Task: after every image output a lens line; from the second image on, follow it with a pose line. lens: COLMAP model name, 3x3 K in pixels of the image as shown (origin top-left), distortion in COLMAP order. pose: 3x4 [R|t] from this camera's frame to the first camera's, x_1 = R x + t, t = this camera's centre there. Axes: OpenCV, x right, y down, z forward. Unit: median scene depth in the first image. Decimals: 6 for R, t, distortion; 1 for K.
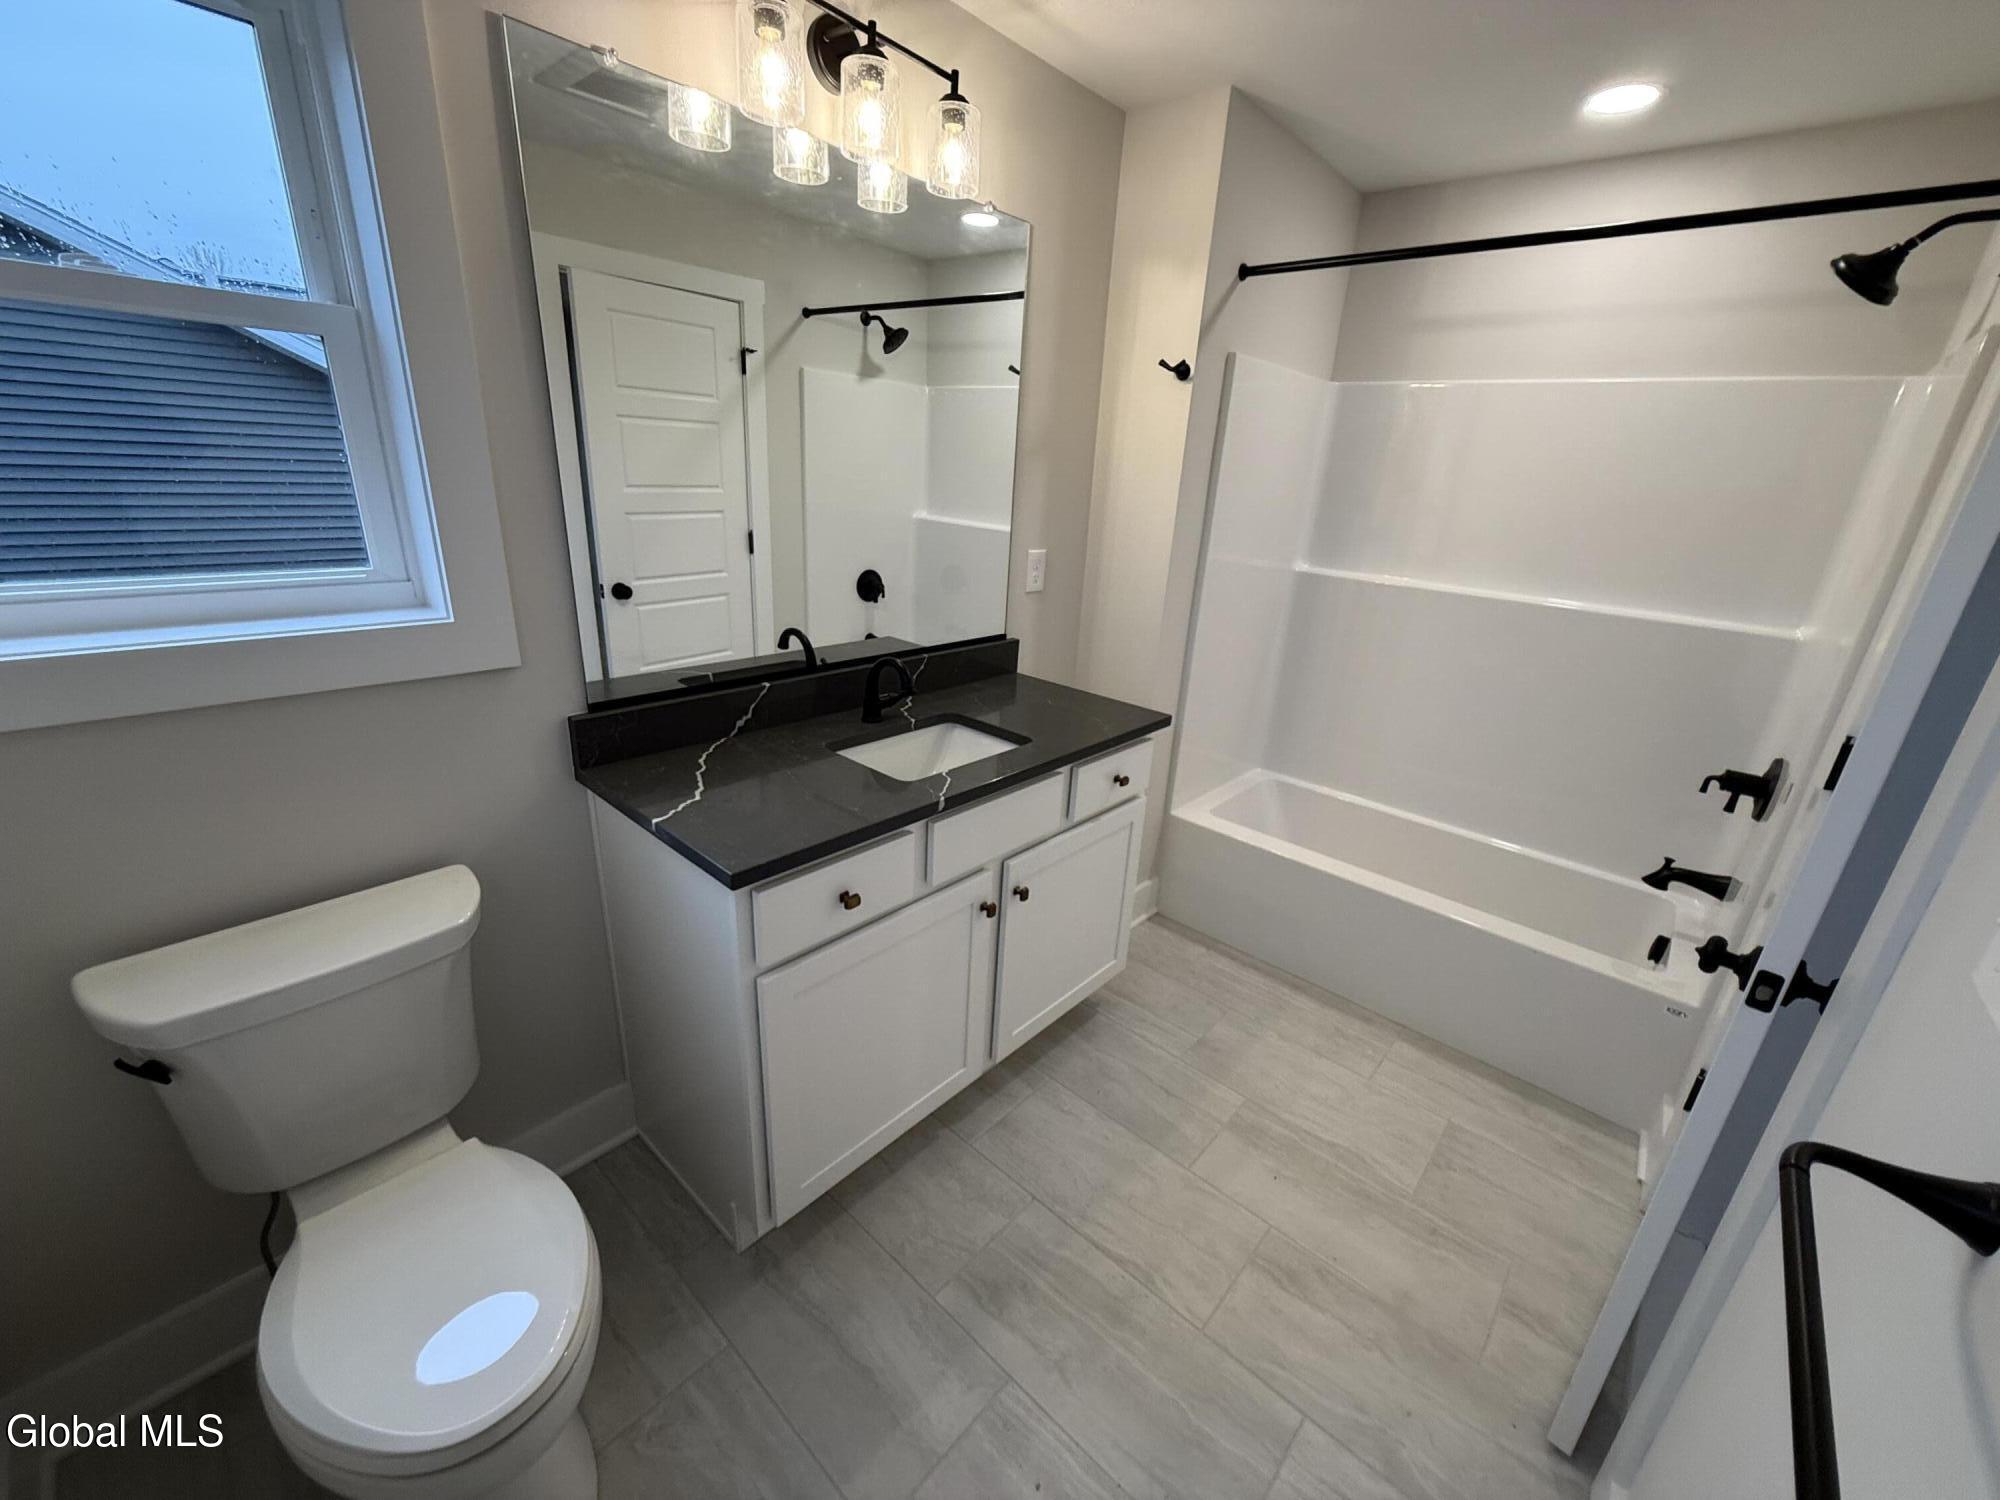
lens RADIAL K [[798.4, 0, 1005.2], [0, 798.4, 745.4], [0, 0, 1]] dist [0.000619, -0.000205]
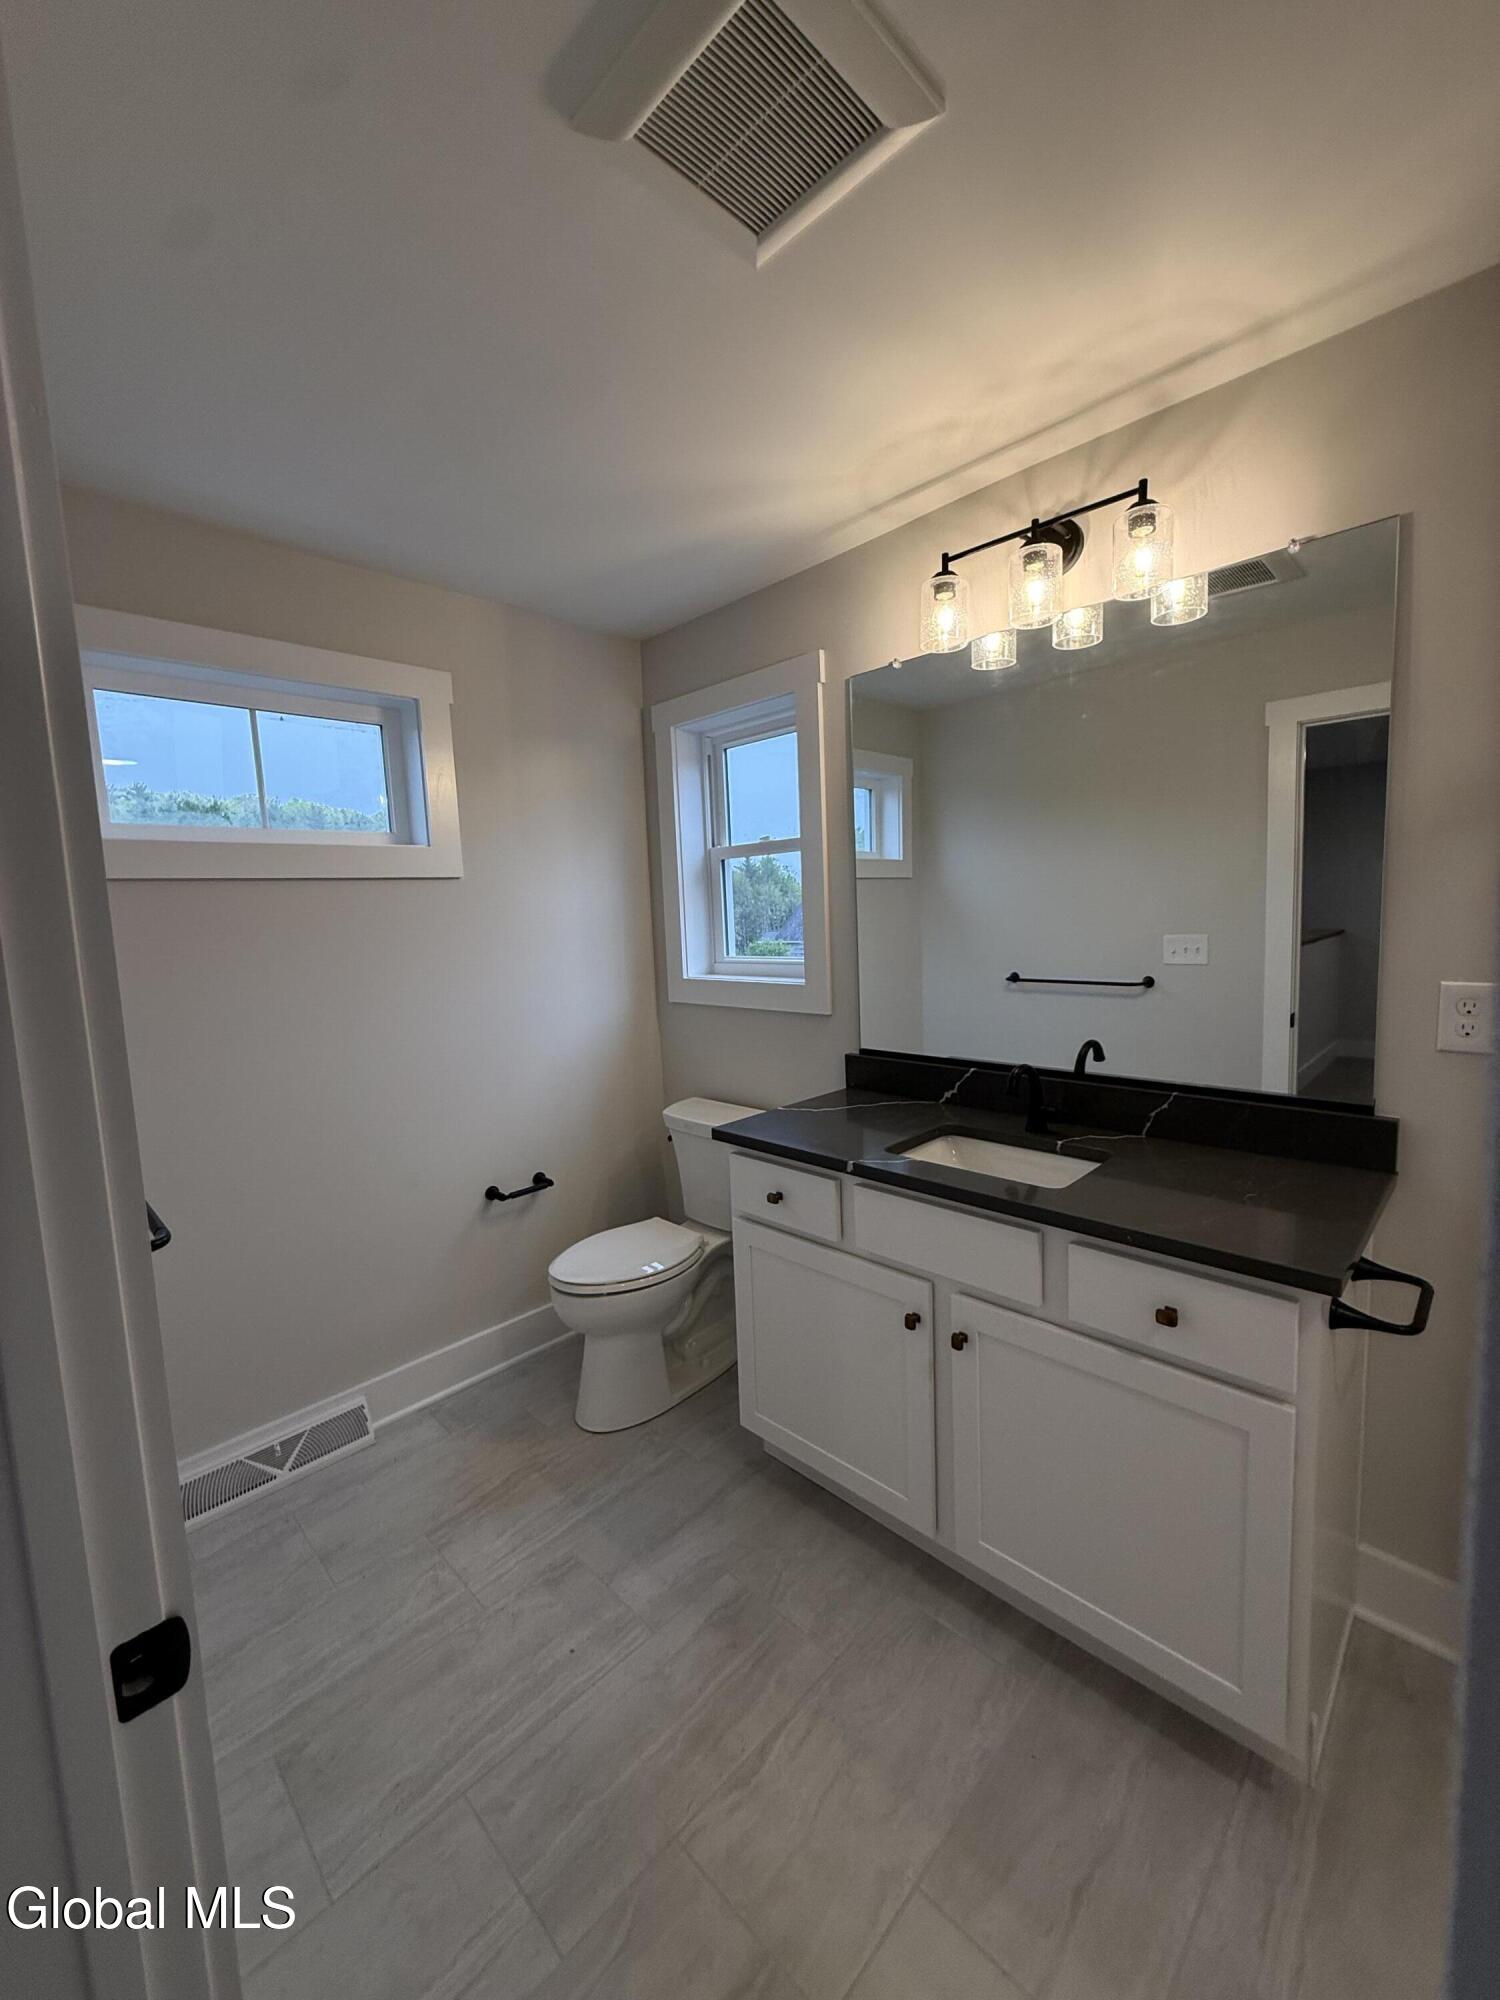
lens RADIAL K [[798.4, 0, 753.4], [0, 798.4, 994.0], [0, 0, 1]] dist [0.000619, -0.000205]
pose [[-0.051880, 0.045209, -0.997629, 0.967717], [-0.299536, 0.952276, 0.058731, -0.171042], [0.952673, 0.301873, -0.035862, 0.786683]]
